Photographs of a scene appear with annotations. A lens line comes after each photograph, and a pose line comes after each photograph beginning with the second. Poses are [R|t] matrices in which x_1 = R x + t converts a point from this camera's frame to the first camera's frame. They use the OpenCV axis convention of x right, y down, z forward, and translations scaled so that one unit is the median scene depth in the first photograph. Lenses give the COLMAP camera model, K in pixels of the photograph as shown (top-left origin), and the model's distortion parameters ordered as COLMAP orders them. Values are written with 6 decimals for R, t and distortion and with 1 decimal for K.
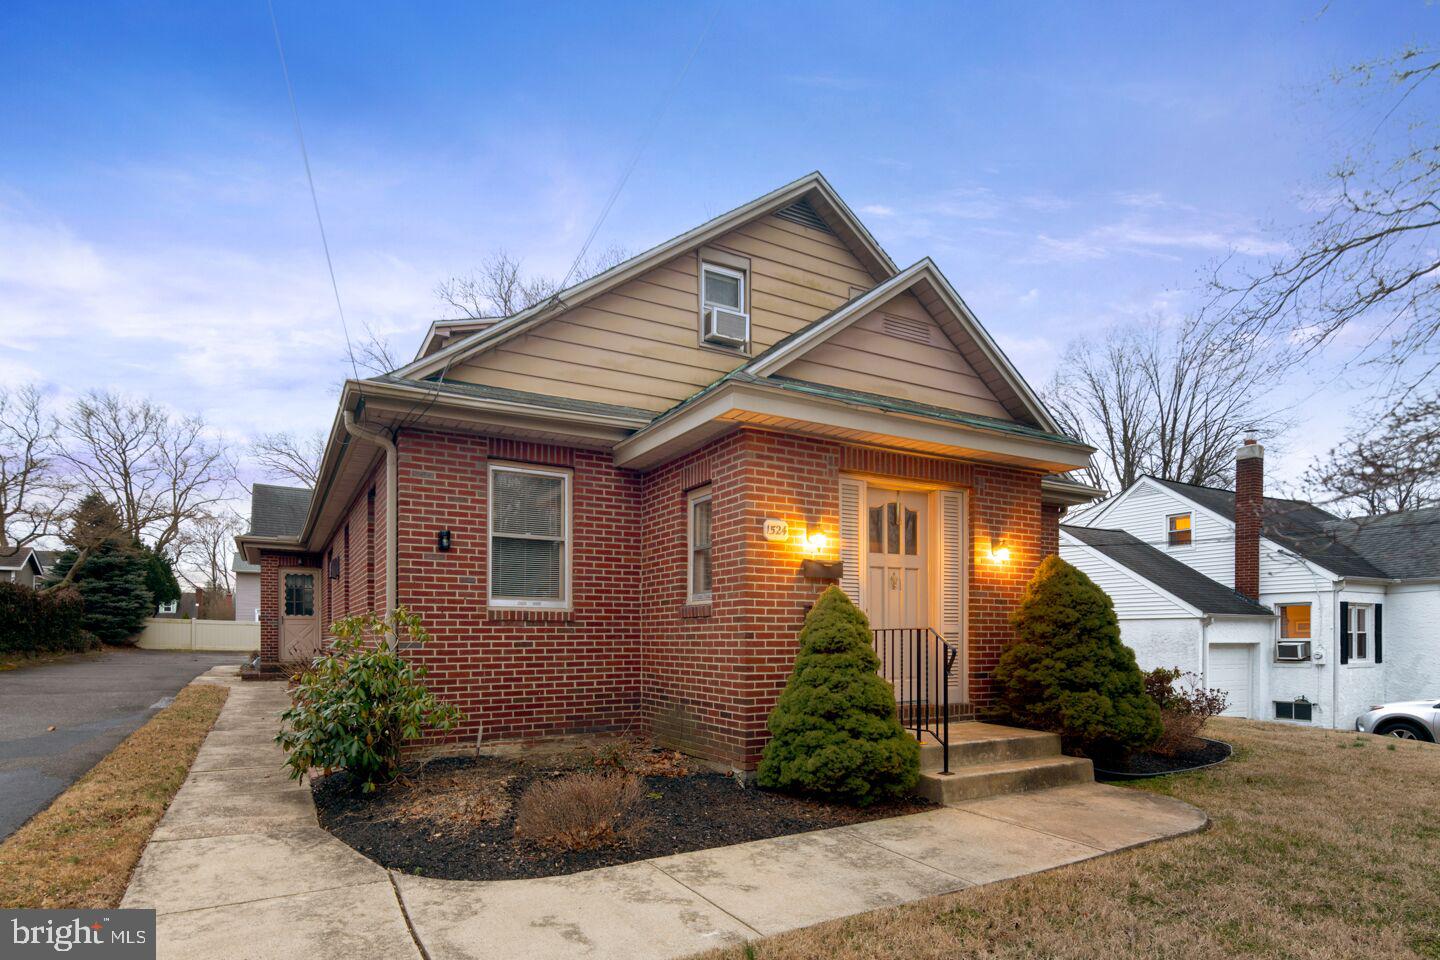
lens RADIAL K [[801.6, 0, 720.0], [0, 801.6, 480.0], [0, 0, 1]] dist [-0.000089, 0.000985]
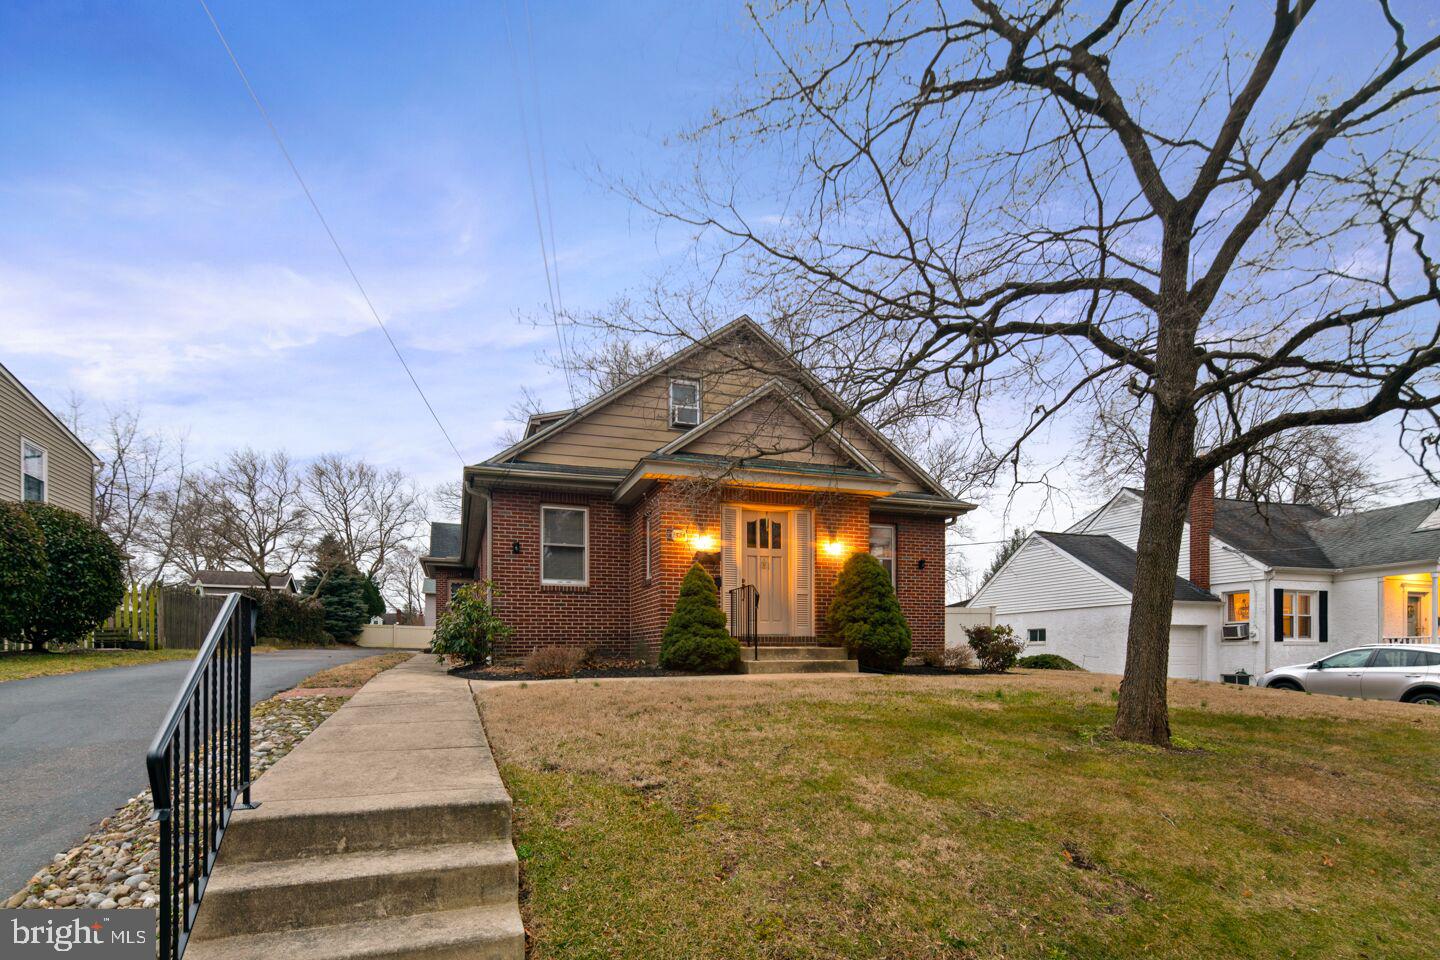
lens RADIAL K [[715.5, 0, 702.3], [0, 715.5, 450.5], [0, 0, 1]] dist [-0.001378, -0.000744]
pose [[0.983759, -0.053506, -0.171333, 0.156221], [0.039763, 0.995784, -0.082664, 0.002006], [0.175034, 0.074509, 0.981739, -0.237769]]
